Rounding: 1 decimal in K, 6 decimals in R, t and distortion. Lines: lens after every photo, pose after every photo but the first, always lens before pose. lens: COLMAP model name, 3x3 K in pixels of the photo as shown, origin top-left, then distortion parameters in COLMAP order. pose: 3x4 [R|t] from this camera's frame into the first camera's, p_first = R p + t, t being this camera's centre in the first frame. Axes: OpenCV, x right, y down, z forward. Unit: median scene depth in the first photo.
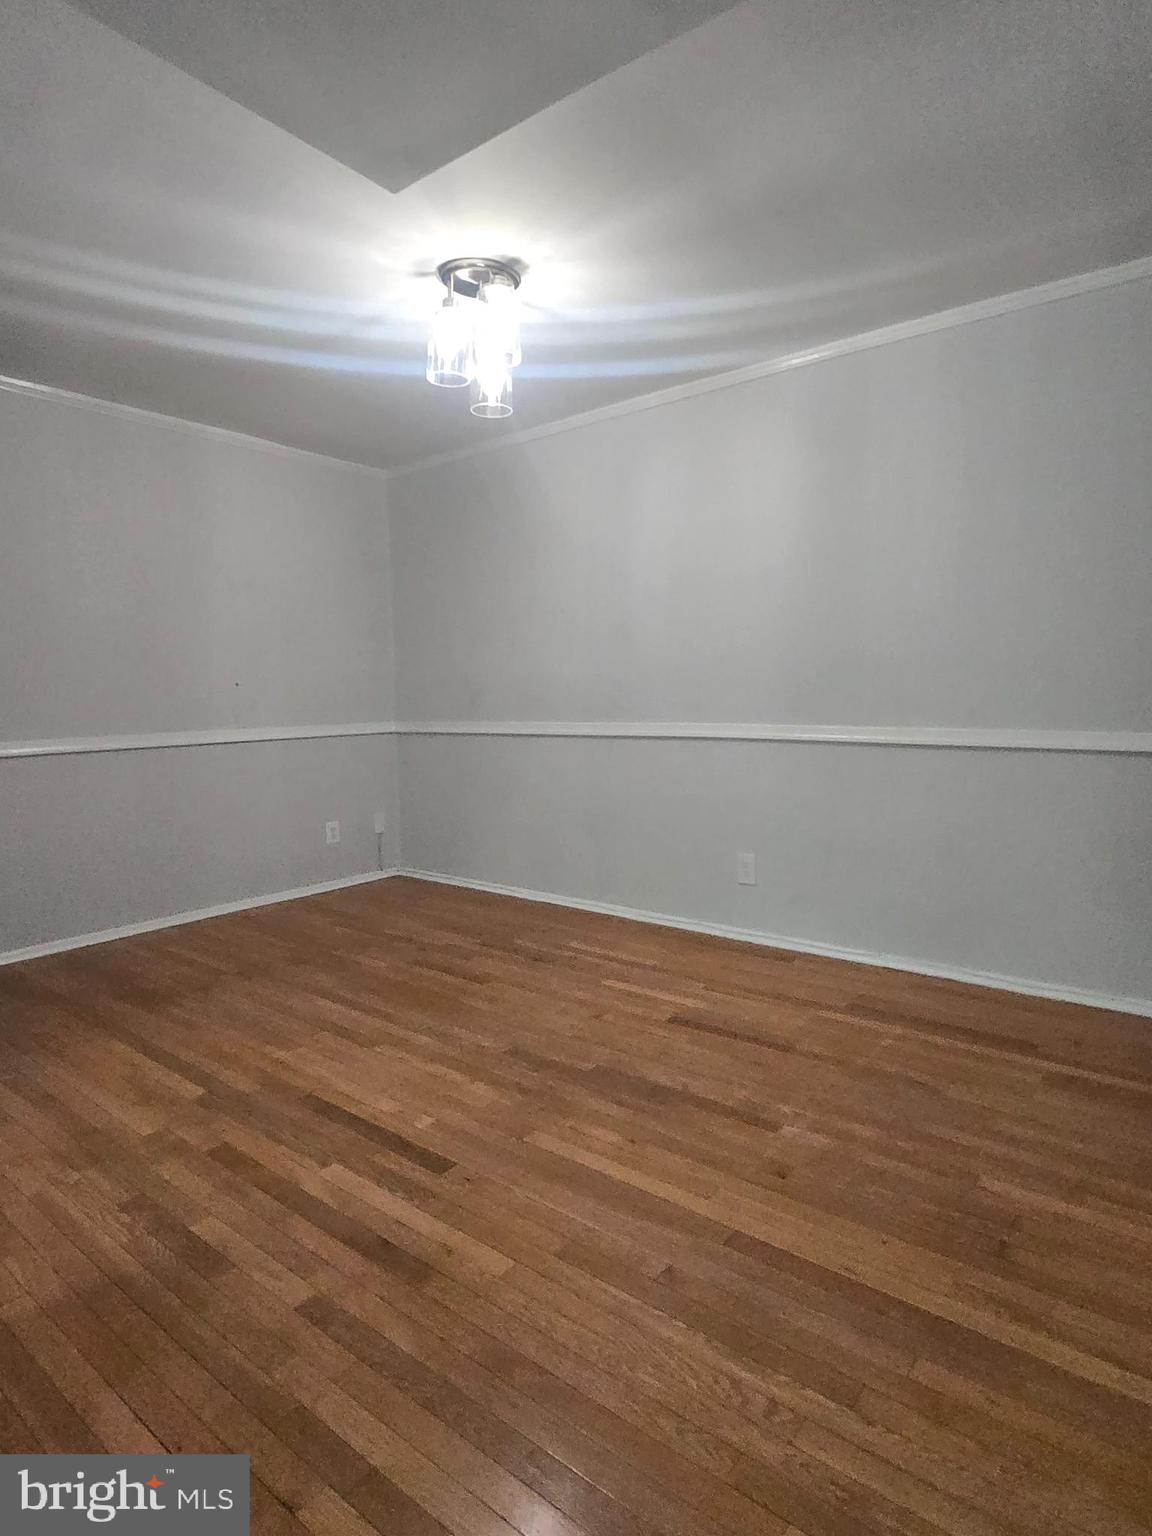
lens RADIAL K [[837.7, 0, 575.4], [0, 837.7, 770.5], [0, 0, 1]] dist [0.003299, -0.001617]
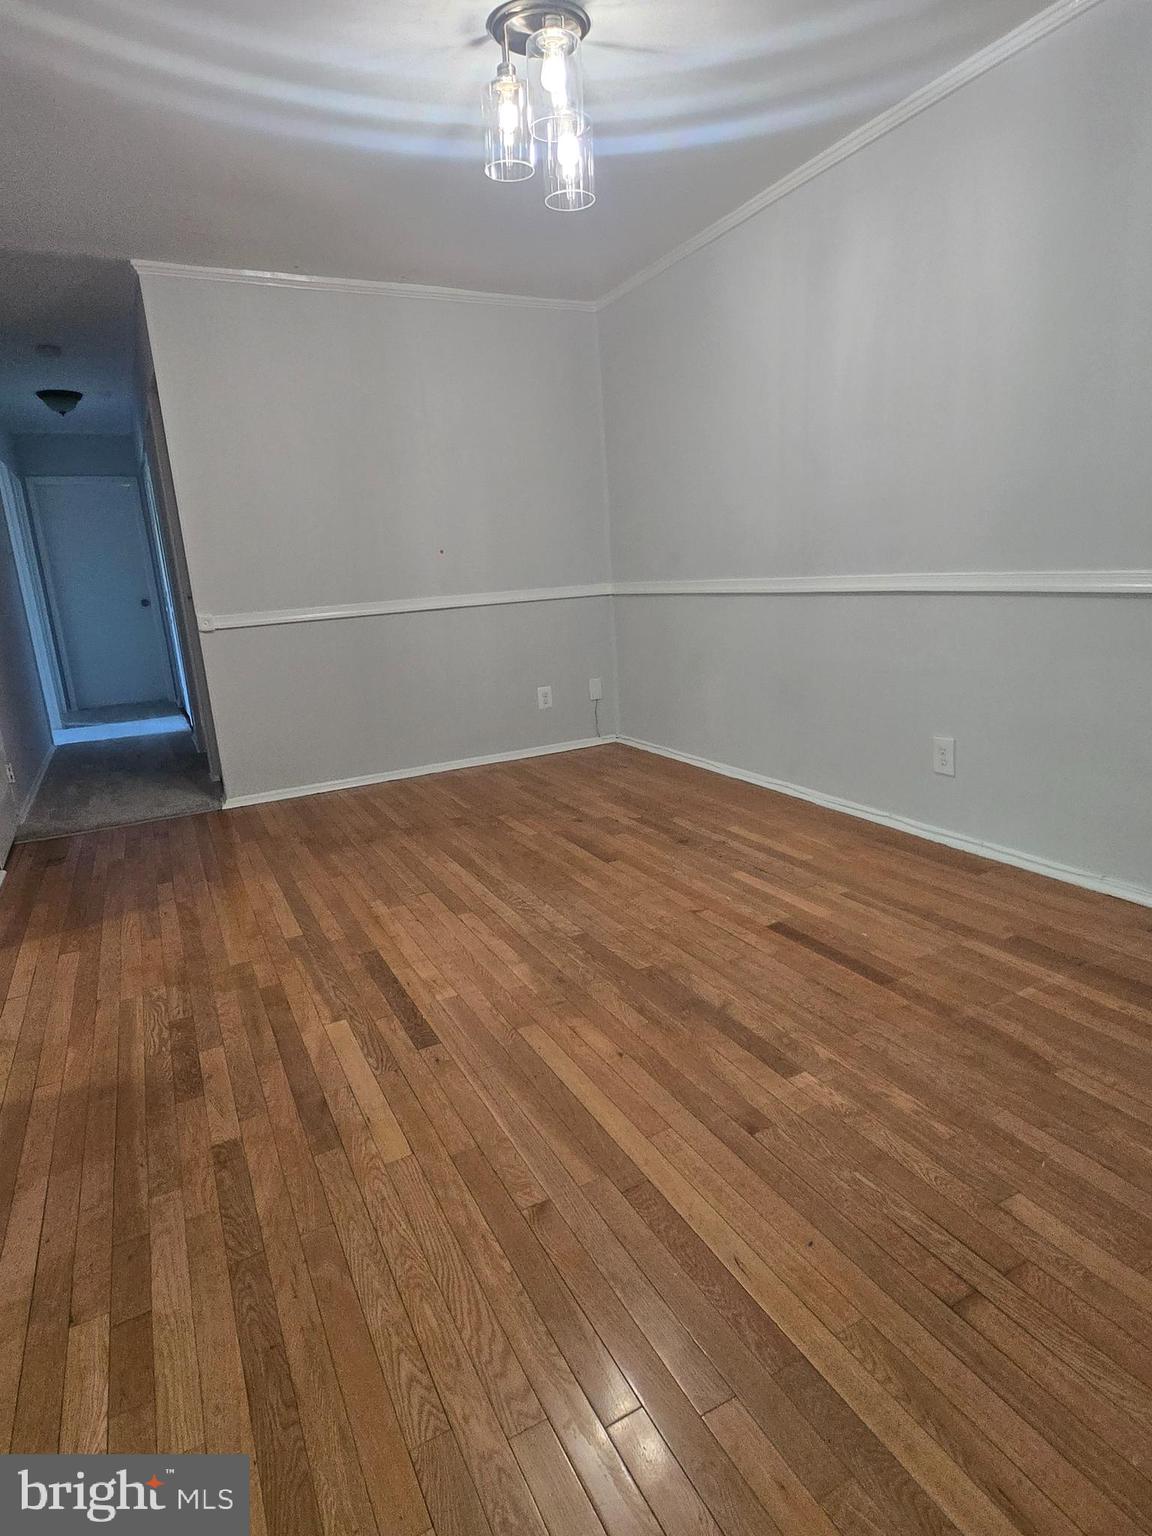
lens RADIAL K [[840.0, 0, 575.3], [0, 840.0, 773.2], [0, 0, 1]] dist [0.000805, 0.006623]
pose [[0.911429, 0.059045, -0.407198, 0.295933], [0.009598, 0.986330, 0.164505, -0.004888], [0.411345, -0.153843, 0.898403, 0.168576]]
